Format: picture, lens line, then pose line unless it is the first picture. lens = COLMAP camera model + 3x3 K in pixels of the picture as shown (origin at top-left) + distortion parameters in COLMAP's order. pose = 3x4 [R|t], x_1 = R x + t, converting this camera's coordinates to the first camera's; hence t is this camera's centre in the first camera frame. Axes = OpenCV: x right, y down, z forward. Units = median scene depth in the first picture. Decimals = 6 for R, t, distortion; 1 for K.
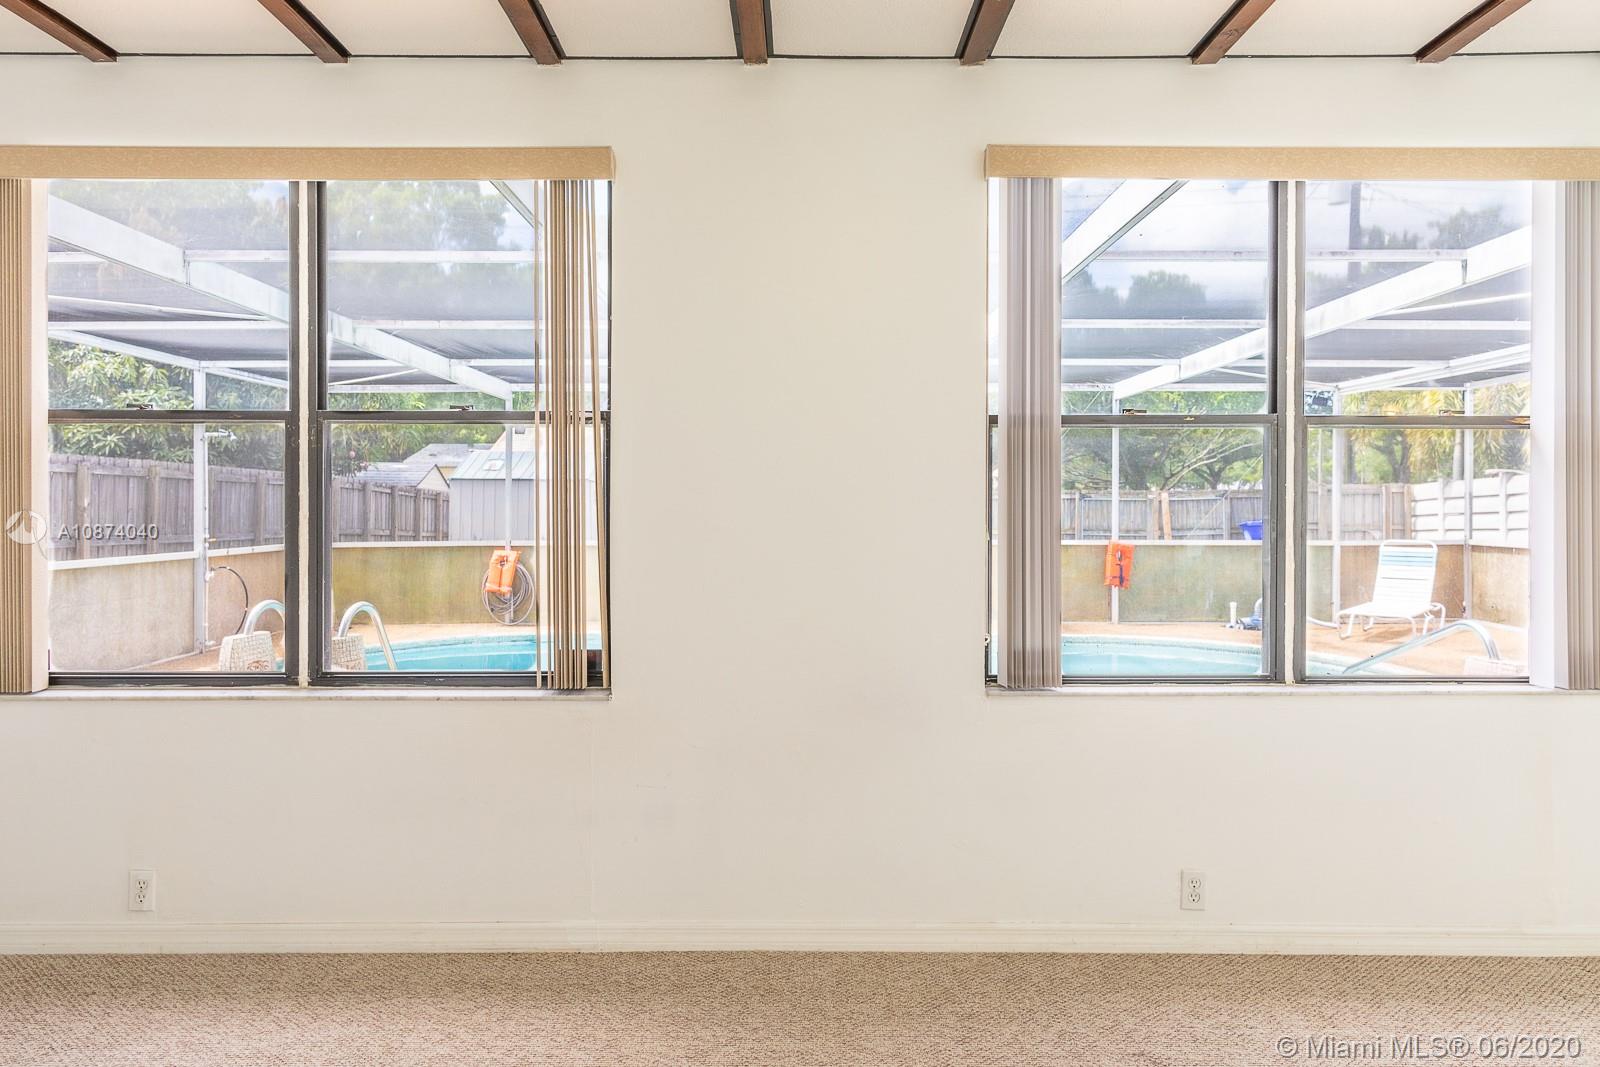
lens RADIAL K [[1111.4, 0, 804.0], [0, 1111.4, 510.9], [0, 0, 1]] dist [0.020481, 0.000637]
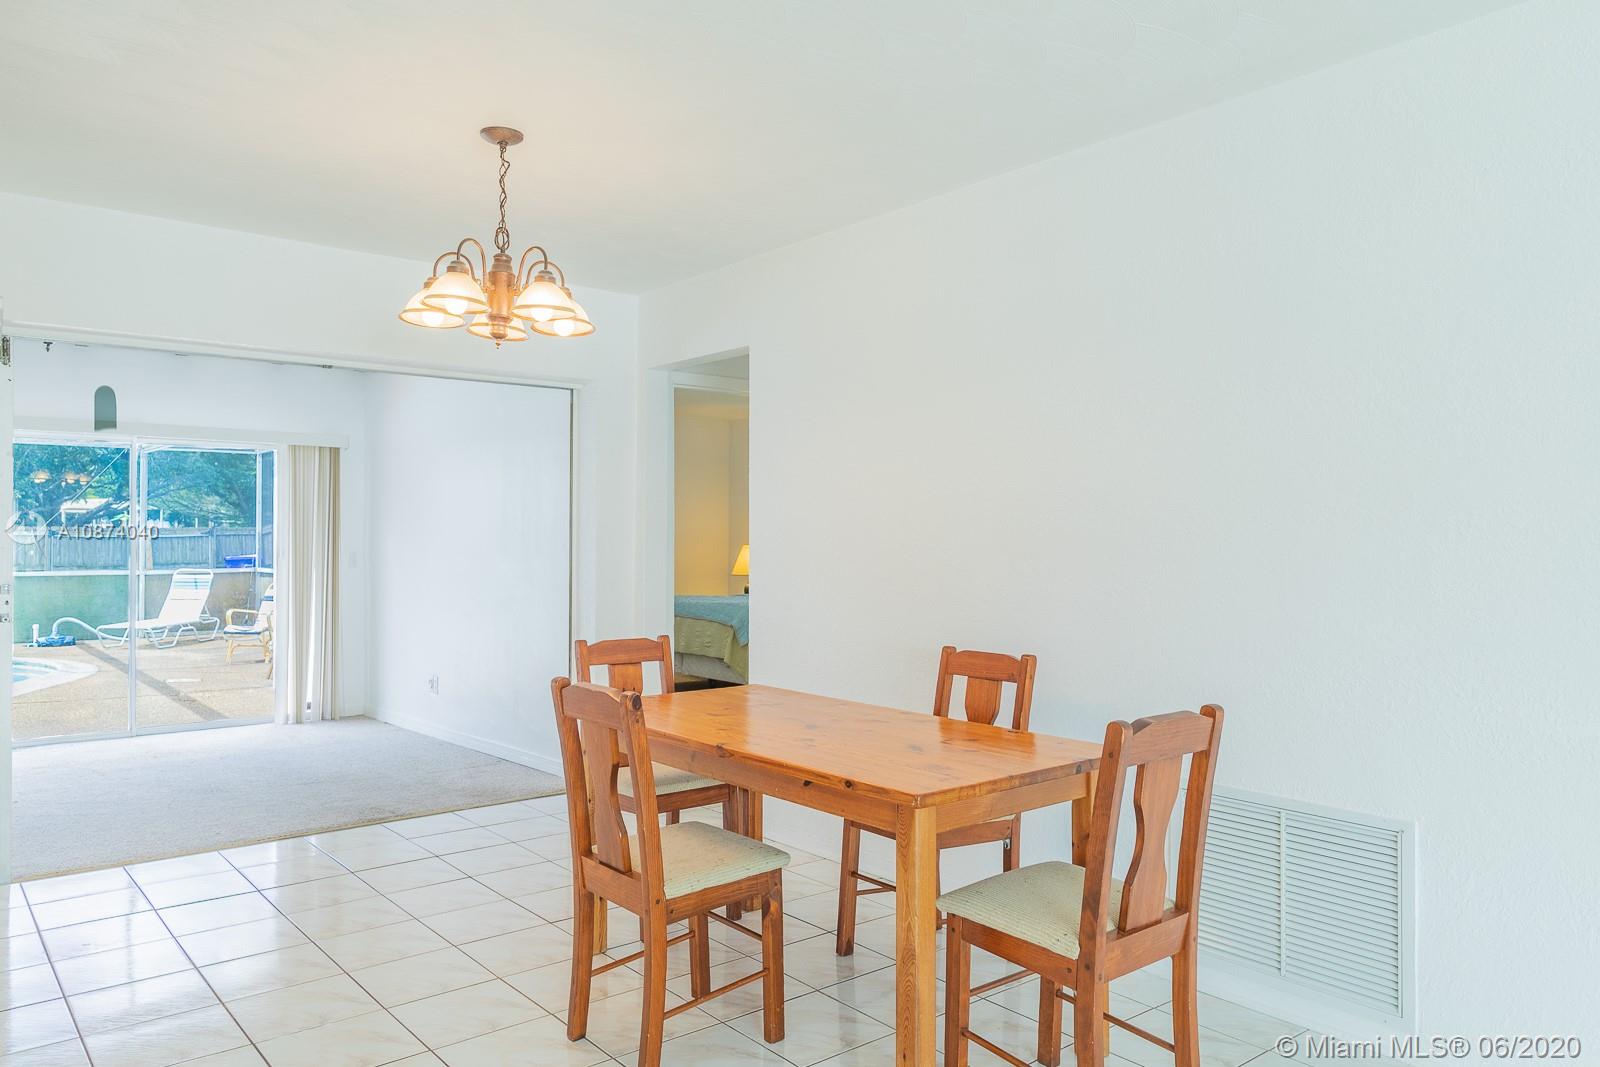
lens RADIAL K [[1126.5, 0, 803.4], [0, 1126.5, 531.3], [0, 0, 1]] dist [0.014352, 0.002600]
pose [[0.771376, 0.001422, 0.636378, 0.229512], [0.007093, 0.999916, -0.010832, 0.001276], [-0.636340, 0.012870, 0.771301, -0.406905]]
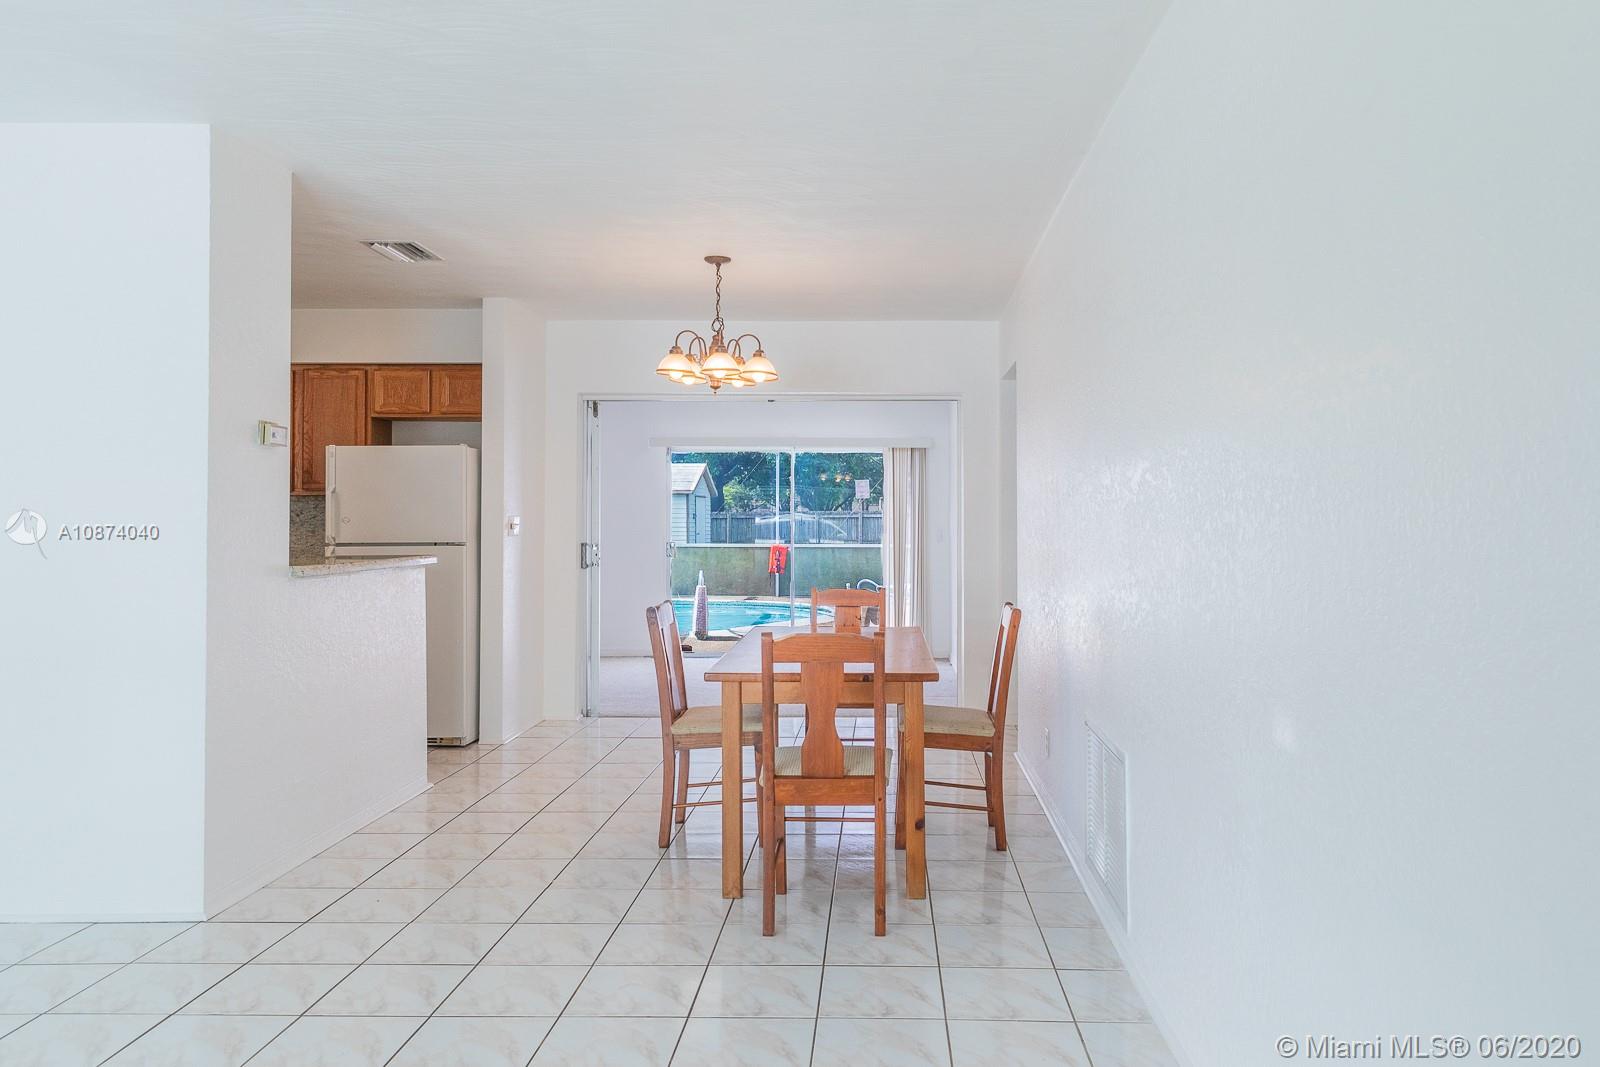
lens RADIAL K [[1158.2, 0, 846.9], [0, 1158.2, 507.3], [0, 0, 1]] dist [0.001352, 0.000111]
pose [[0.999574, 0.004533, -0.028838, 0.391359], [-0.005051, 0.999827, -0.017913, 0.002343], [0.028752, 0.018051, 0.999424, -0.564544]]
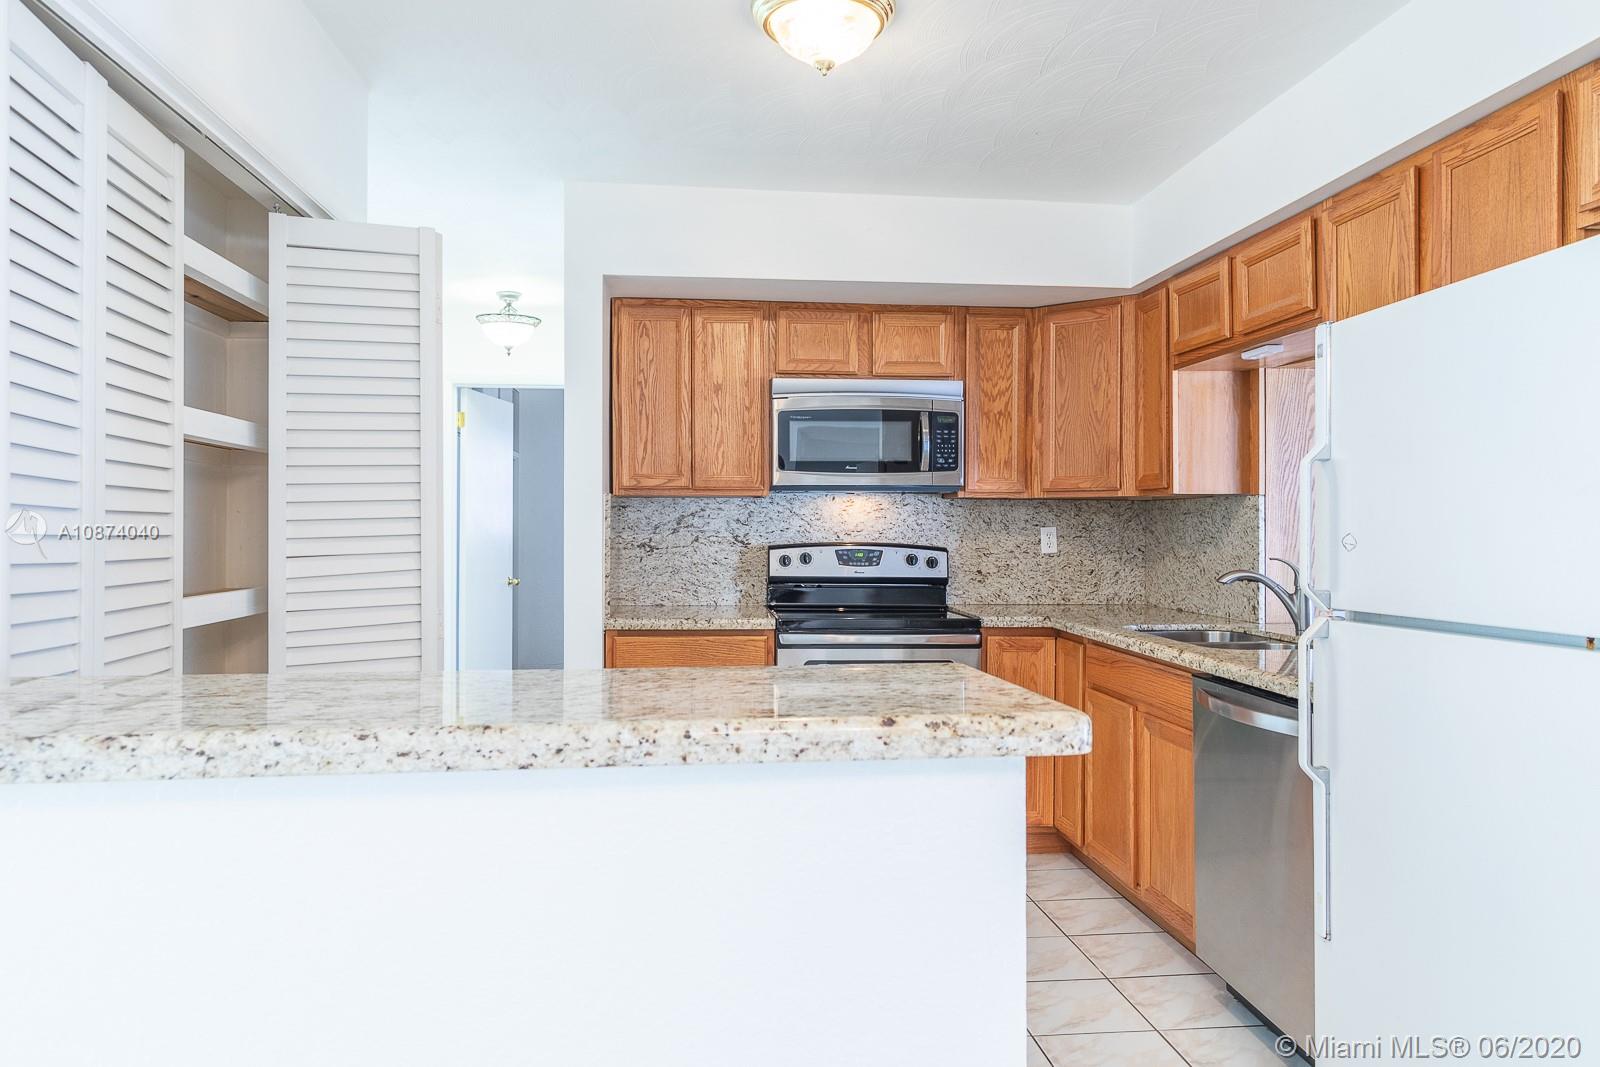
lens RADIAL K [[1105.1, 0, 799.7], [0, 1105.1, 530.5], [0, 0, 1]] dist [0.001548, 0.000851]
pose [[0.113734, 0.000482, -0.993511, 0.315588], [-0.010483, 0.999945, -0.000715, -0.000297], [0.993456, 0.010496, 0.113733, -0.198934]]
